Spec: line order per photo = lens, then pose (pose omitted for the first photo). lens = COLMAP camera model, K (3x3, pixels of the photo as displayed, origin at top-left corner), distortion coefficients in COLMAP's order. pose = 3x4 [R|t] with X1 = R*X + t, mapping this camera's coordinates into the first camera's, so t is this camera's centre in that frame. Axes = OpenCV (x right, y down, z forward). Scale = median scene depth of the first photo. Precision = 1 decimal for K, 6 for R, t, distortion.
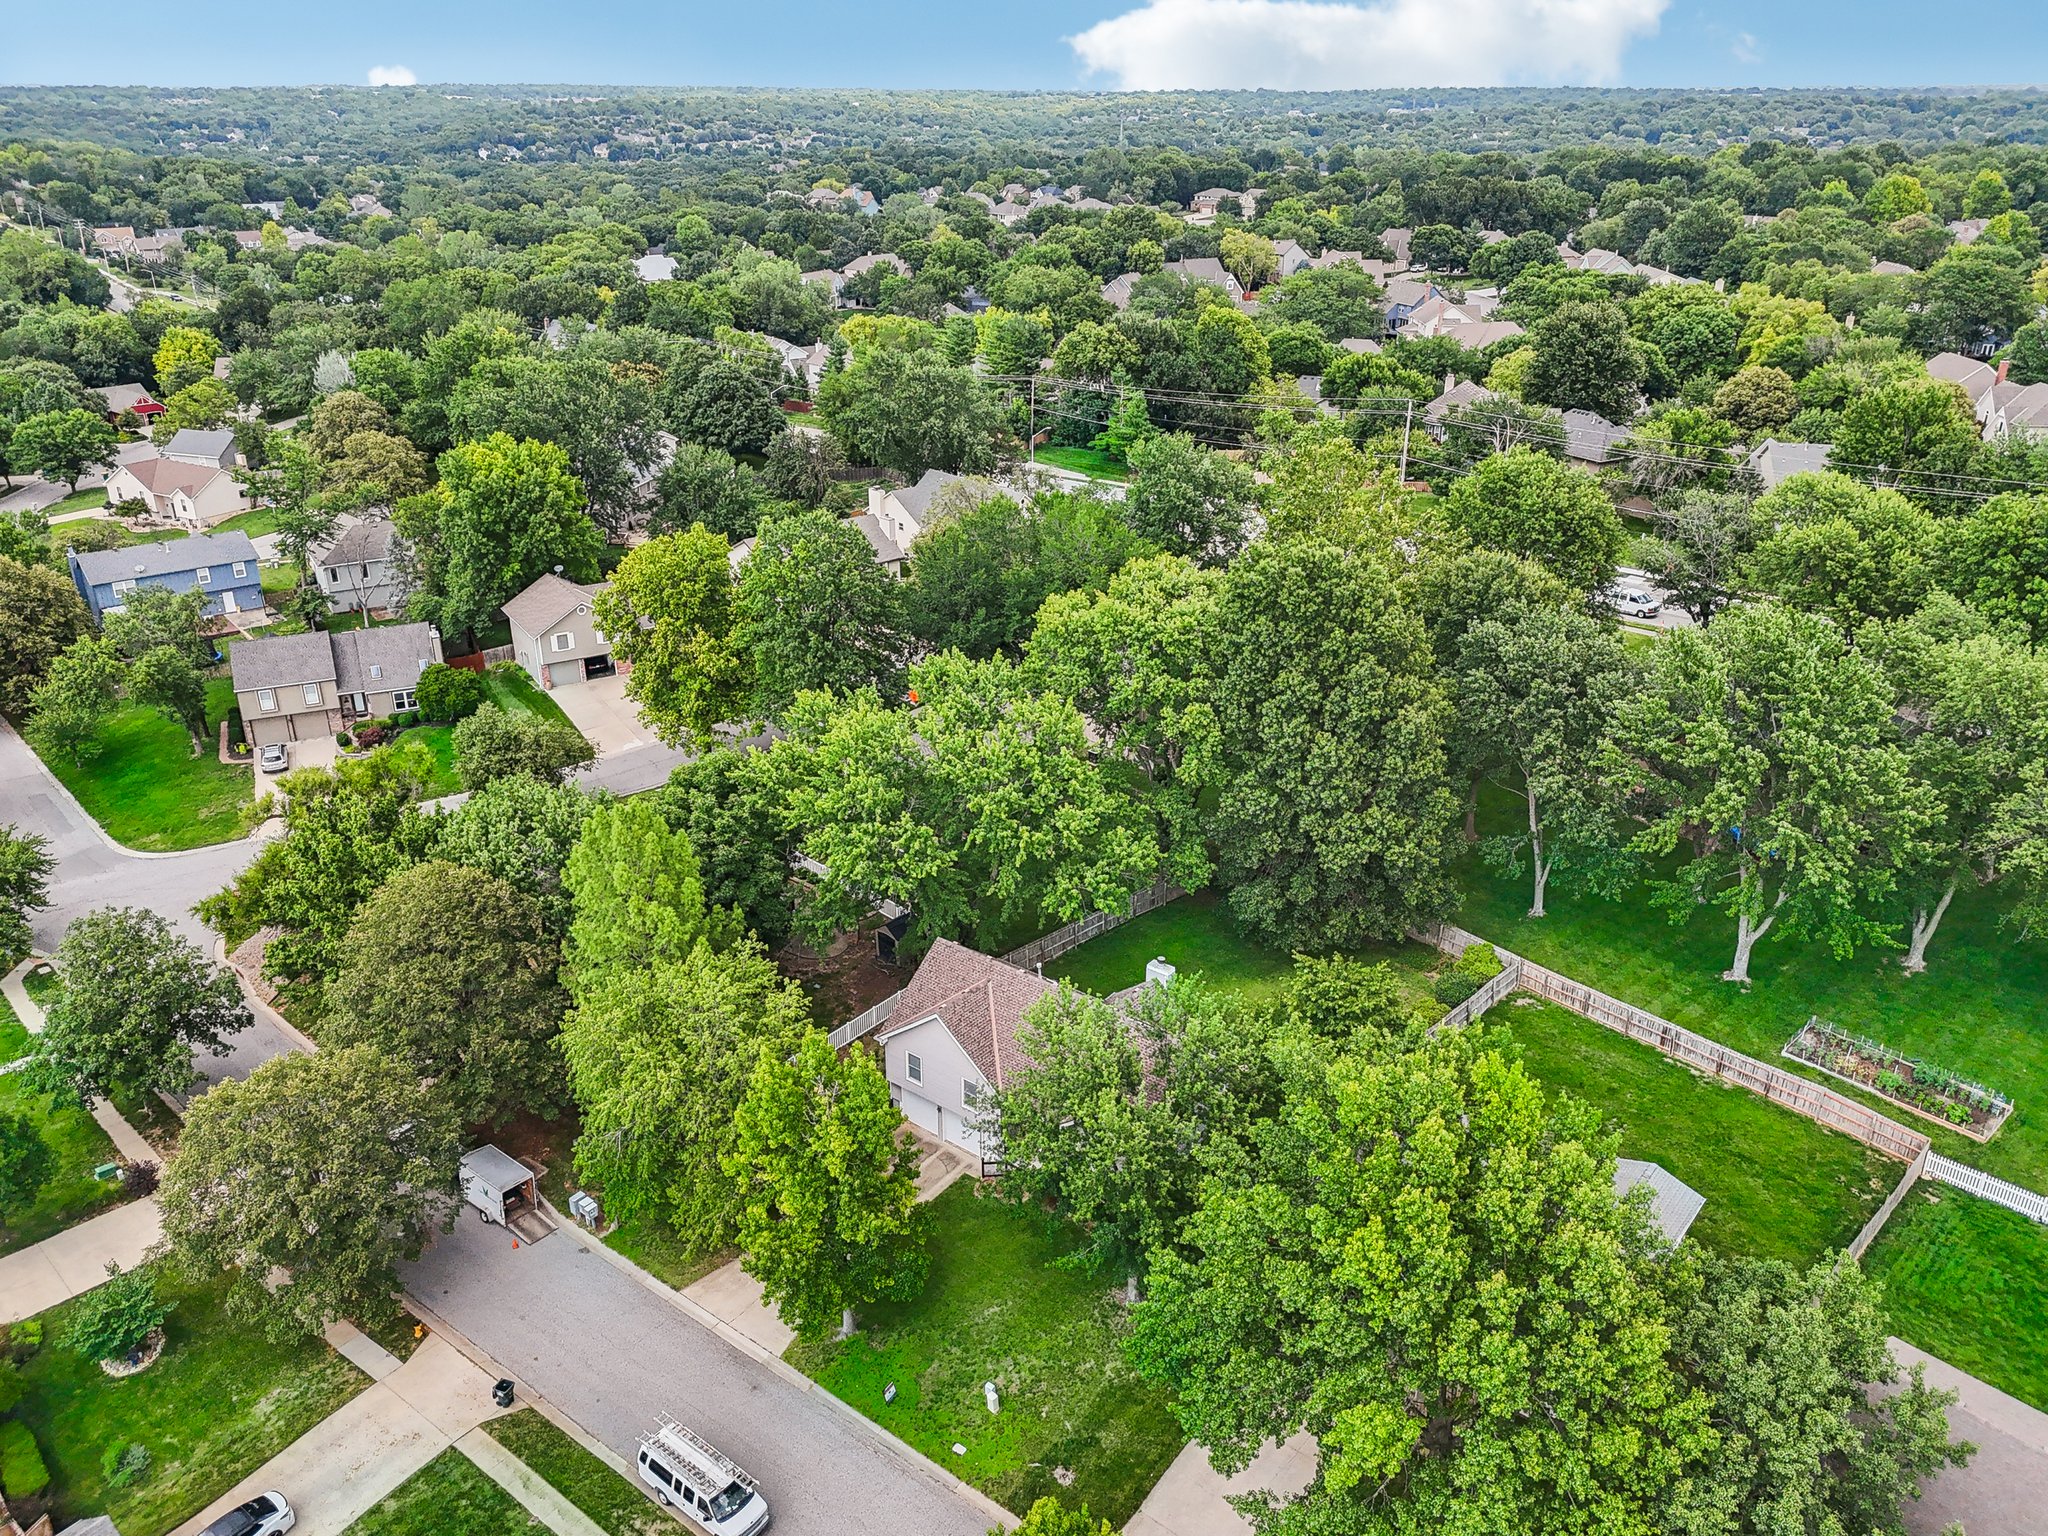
lens RADIAL K [[1680.1, 0, 1024.0], [0, 1680.1, 768.0], [0, 0, 1]] dist [0.201605, -0.523712]
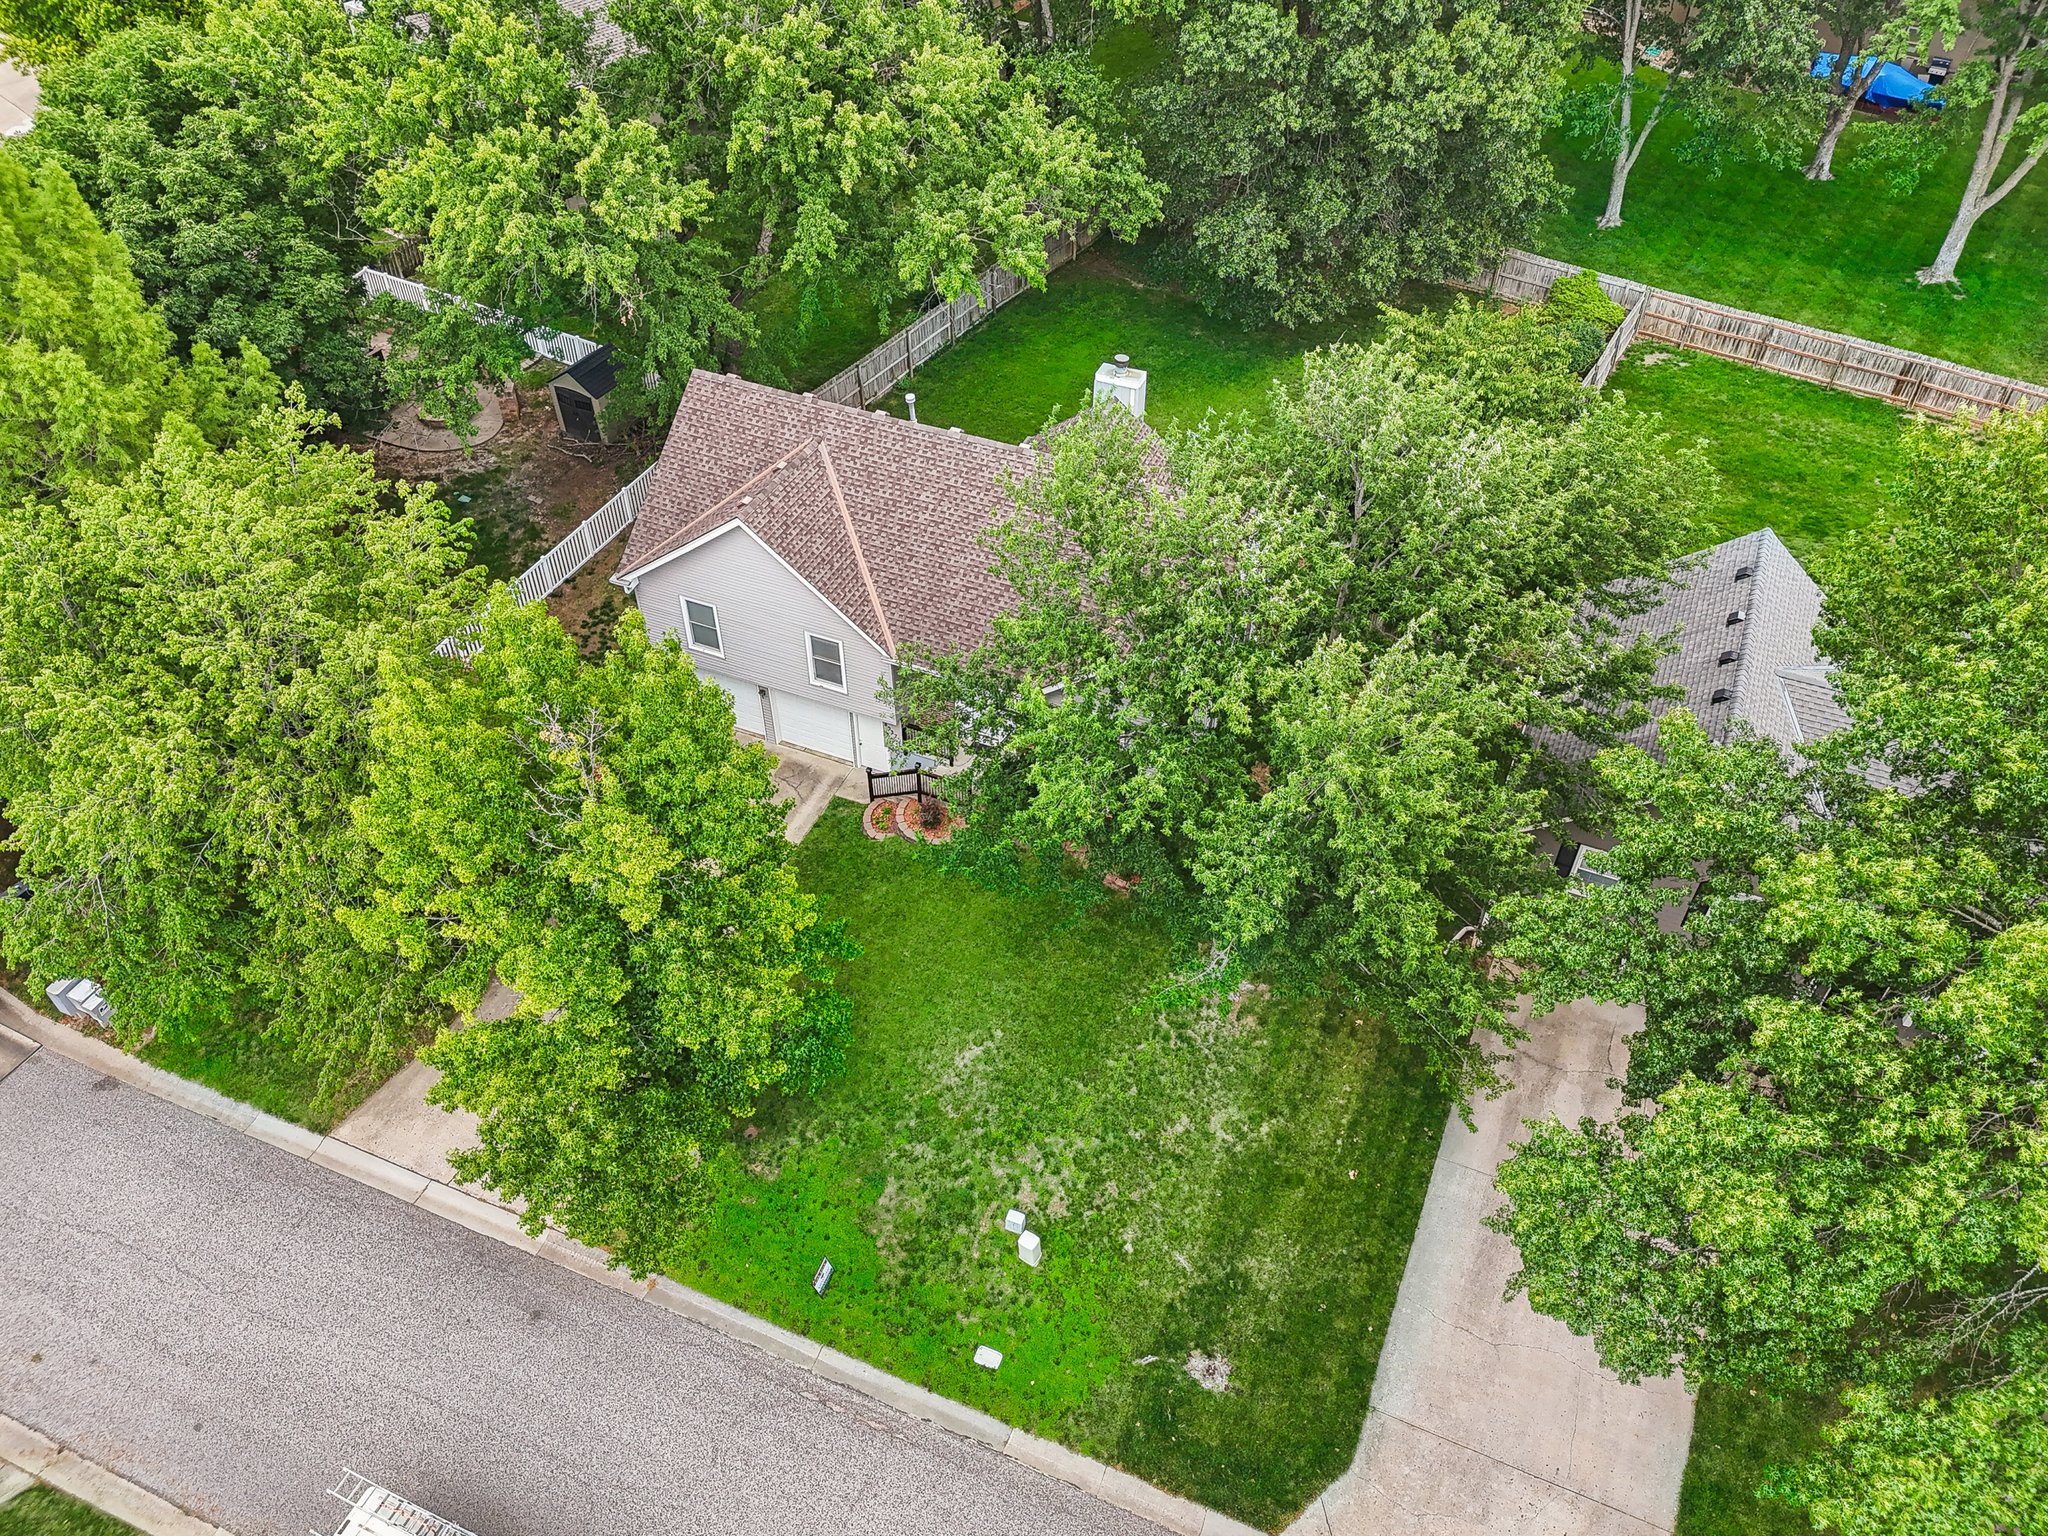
lens RADIAL K [[1498.0, 0, 1024.0], [0, 1498.0, 768.0], [0, 0, 1]] dist [0.069091, -0.069347]
pose [[0.961258, -0.177500, 0.210895, -0.077513], [0.099600, 0.937049, 0.334692, 0.074548], [-0.257027, -0.300721, 0.918425, 0.547371]]
